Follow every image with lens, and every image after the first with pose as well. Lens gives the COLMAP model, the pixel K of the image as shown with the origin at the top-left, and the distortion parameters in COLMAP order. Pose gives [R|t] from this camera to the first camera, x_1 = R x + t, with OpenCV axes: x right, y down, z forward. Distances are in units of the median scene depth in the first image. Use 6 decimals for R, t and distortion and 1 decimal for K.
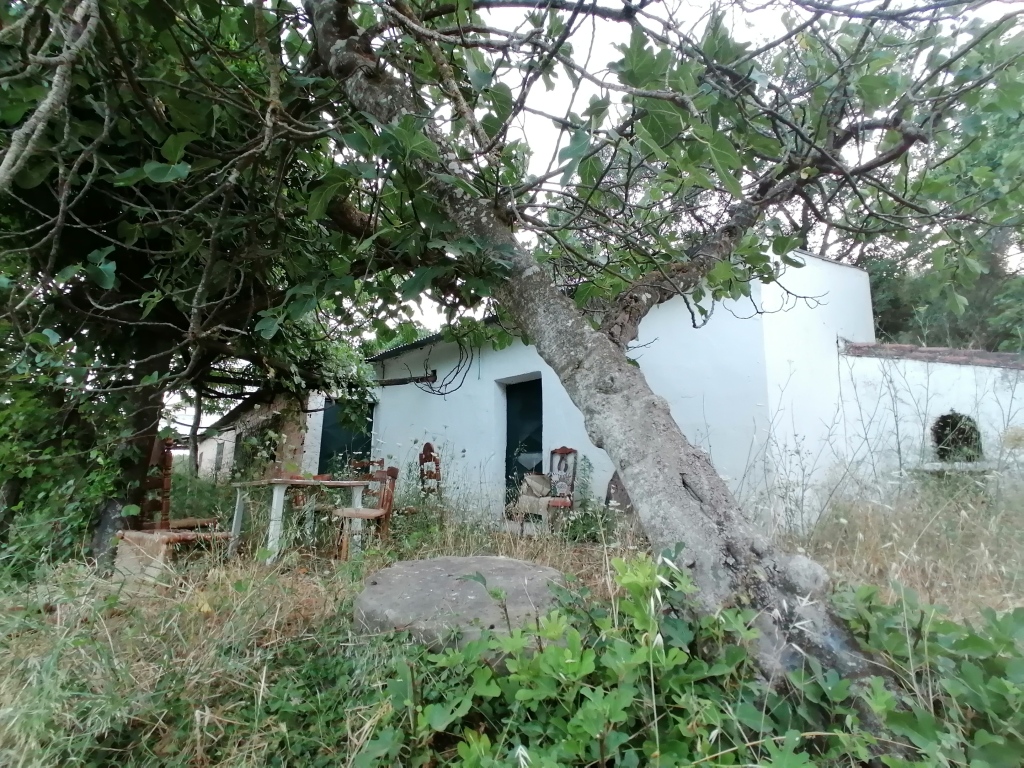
lens RADIAL K [[528.4, 0, 512.0], [0, 528.4, 384.0], [0, 0, 1]] dist [0.028300, -0.024829]
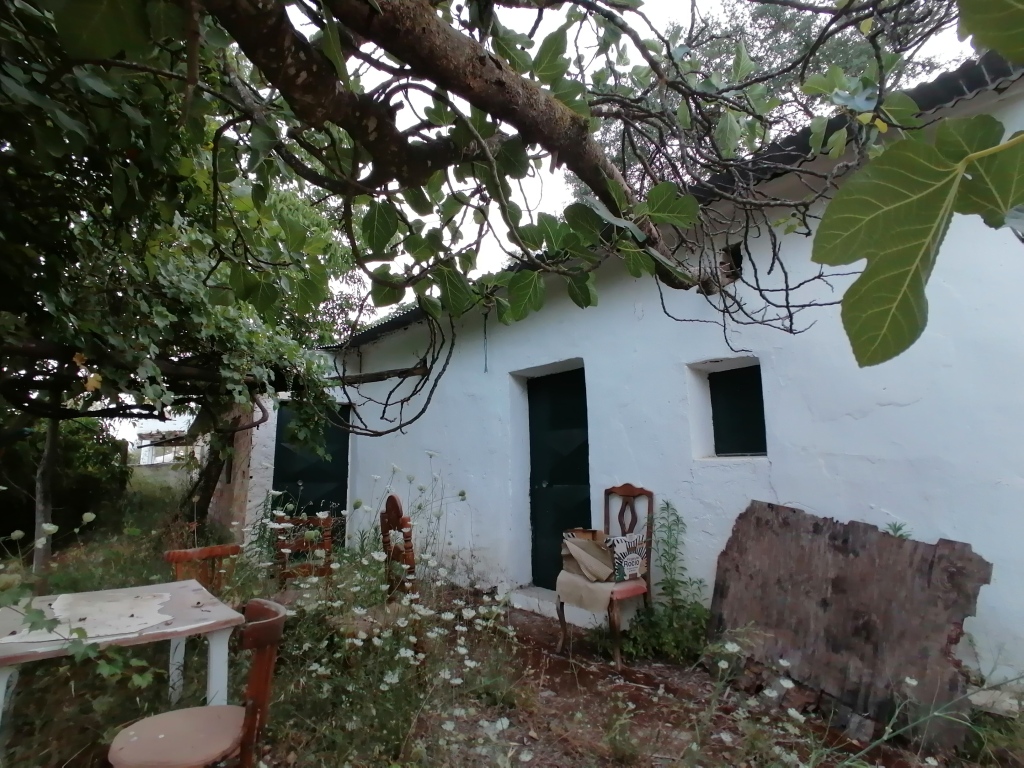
lens RADIAL K [[528.4, 0, 512.0], [0, 528.4, 384.0], [0, 0, 1]] dist [0.028300, -0.024829]
pose [[0.998871, -0.031672, -0.035408, -0.008268], [0.033006, 0.998742, 0.037743, -0.021691], [0.034168, -0.038869, 0.998660, 0.408766]]
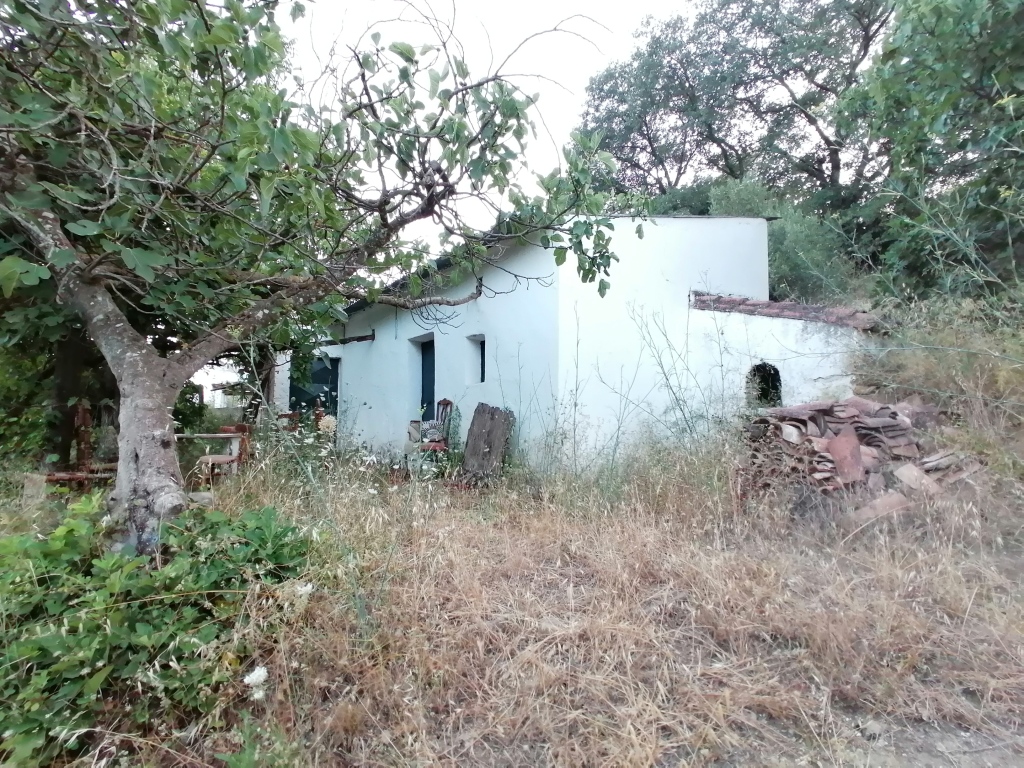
lens RADIAL K [[528.4, 0, 512.0], [0, 528.4, 384.0], [0, 0, 1]] dist [0.028300, -0.024829]
pose [[0.990326, -0.024137, -0.136646, 0.407387], [0.040314, 0.992326, 0.116889, -0.043072], [0.132776, -0.121267, 0.983700, -0.116809]]
